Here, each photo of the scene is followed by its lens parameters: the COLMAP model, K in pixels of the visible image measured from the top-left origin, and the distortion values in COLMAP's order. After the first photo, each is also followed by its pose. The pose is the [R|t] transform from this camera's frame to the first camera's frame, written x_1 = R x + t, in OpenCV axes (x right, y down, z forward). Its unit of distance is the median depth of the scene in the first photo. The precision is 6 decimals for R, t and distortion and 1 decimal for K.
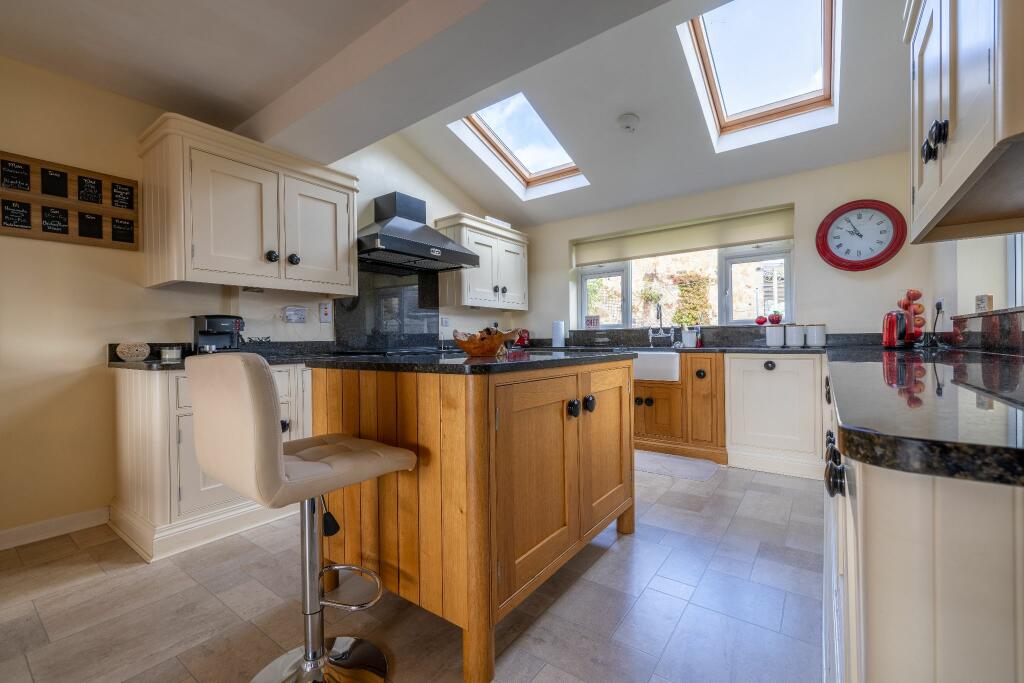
lens RADIAL K [[434.0, 0, 518.3], [0, 434.0, 342.5], [0, 0, 1]] dist [0.001320, 0.000375]
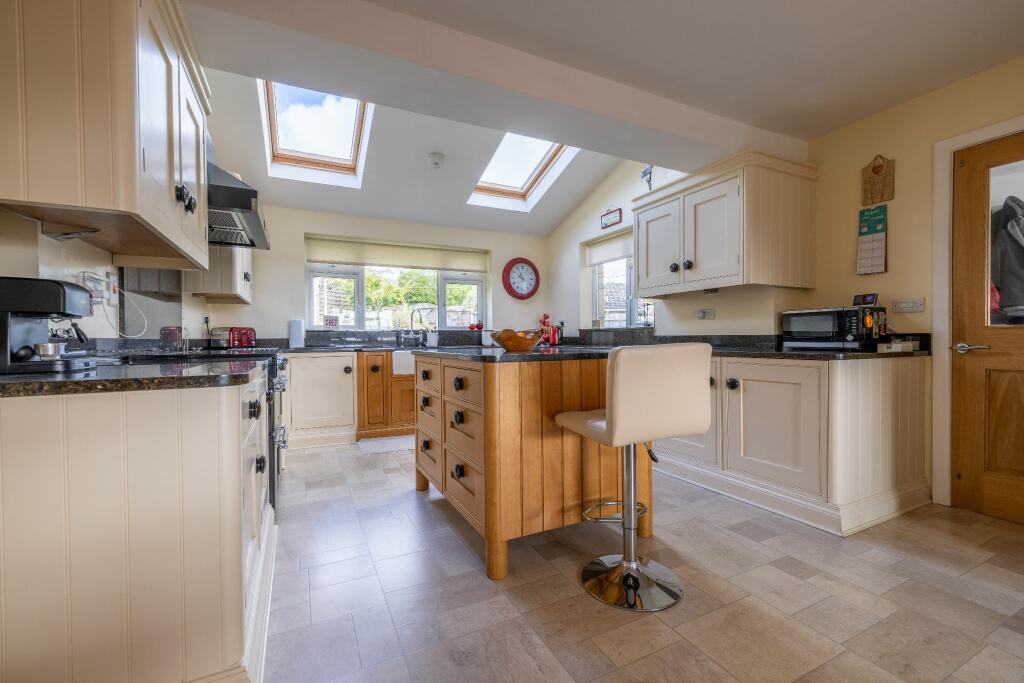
lens RADIAL K [[434.0, 0, 509.8], [0, 434.0, 343.2], [0, 0, 1]] dist [0.001320, 0.000375]
pose [[0.460871, 0.000528, 0.887467, -0.665531], [0.004852, 0.999983, -0.003114, 0.007747], [-0.887454, 0.005742, 0.460861, 0.243576]]
